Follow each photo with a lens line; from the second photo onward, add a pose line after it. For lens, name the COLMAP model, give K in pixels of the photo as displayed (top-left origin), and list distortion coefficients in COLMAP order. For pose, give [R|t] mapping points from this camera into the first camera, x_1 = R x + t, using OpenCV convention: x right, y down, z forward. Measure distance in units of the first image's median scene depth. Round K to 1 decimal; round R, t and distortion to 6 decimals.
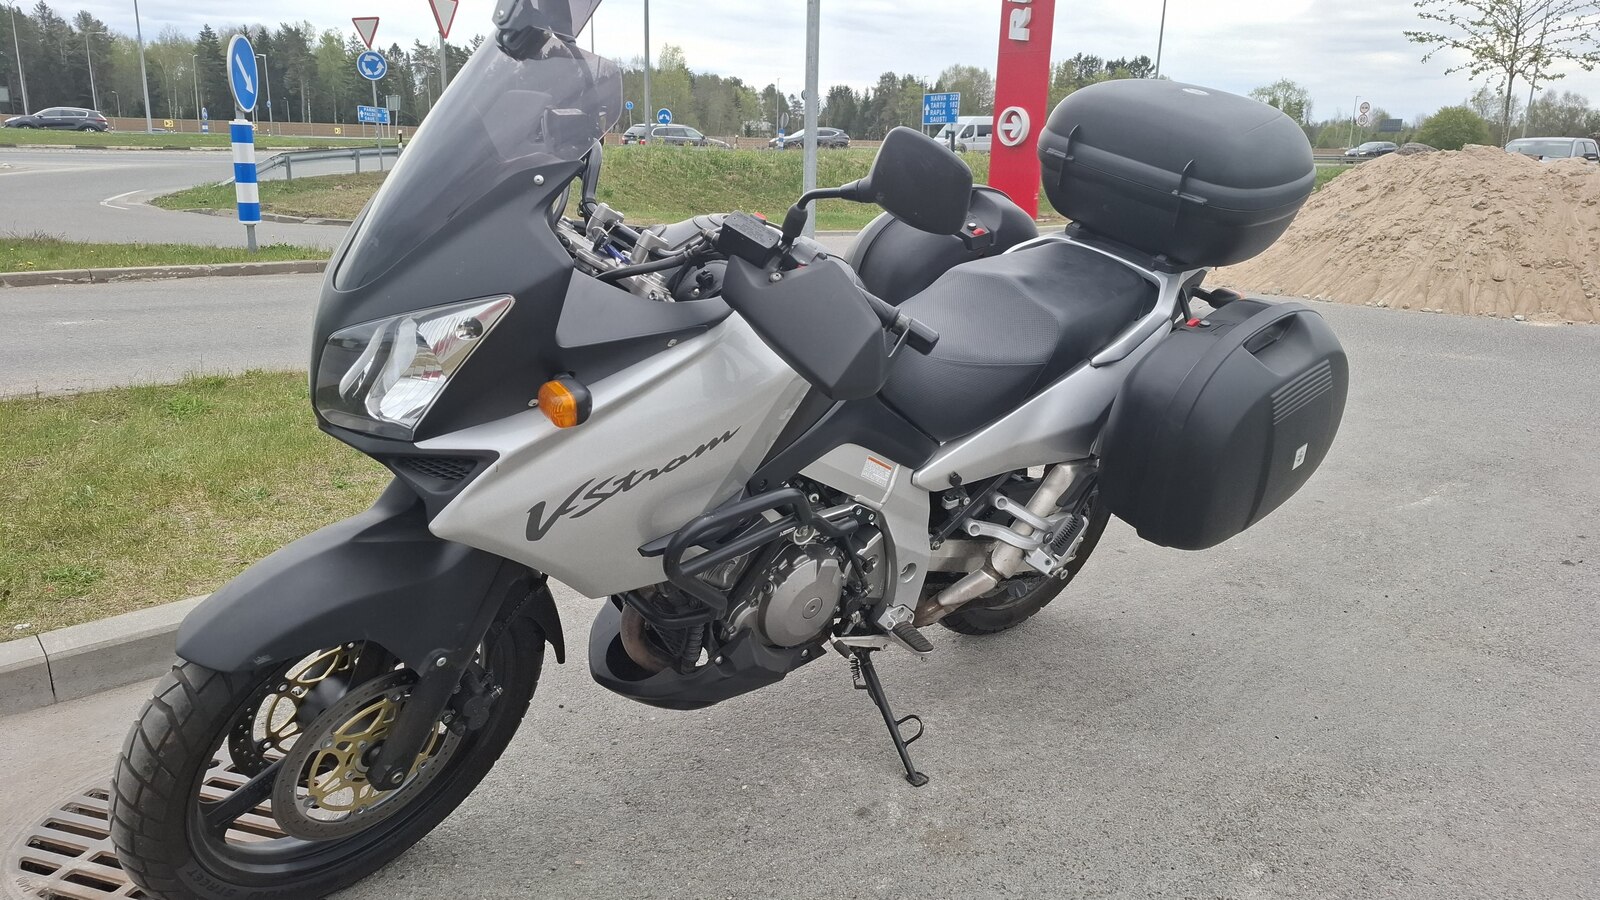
lens RADIAL K [[1050.1, 0, 800.0], [0, 1050.1, 450.0], [0, 0, 1]] dist [0.124476, -0.153020]
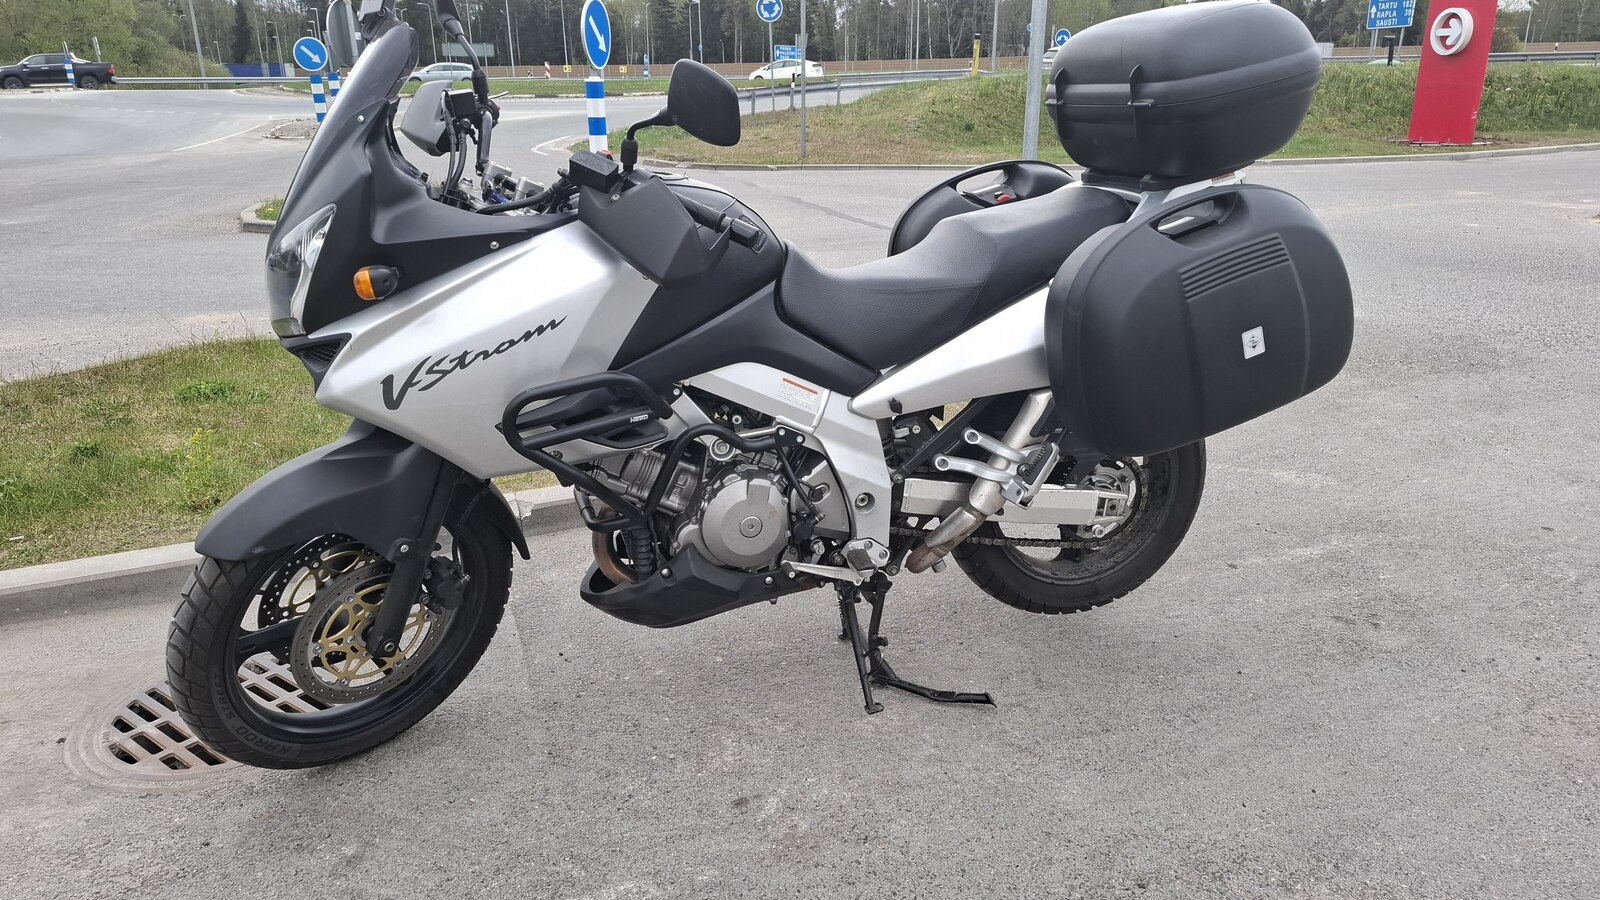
lens RADIAL K [[1050.1, 0, 800.0], [0, 1050.1, 450.0], [0, 0, 1]] dist [0.124476, -0.153020]
pose [[0.905924, -0.073469, -0.417019, 0.518308], [0.009189, 0.988012, -0.154103, 0.242300], [0.423342, 0.135774, 0.895738, 0.055993]]
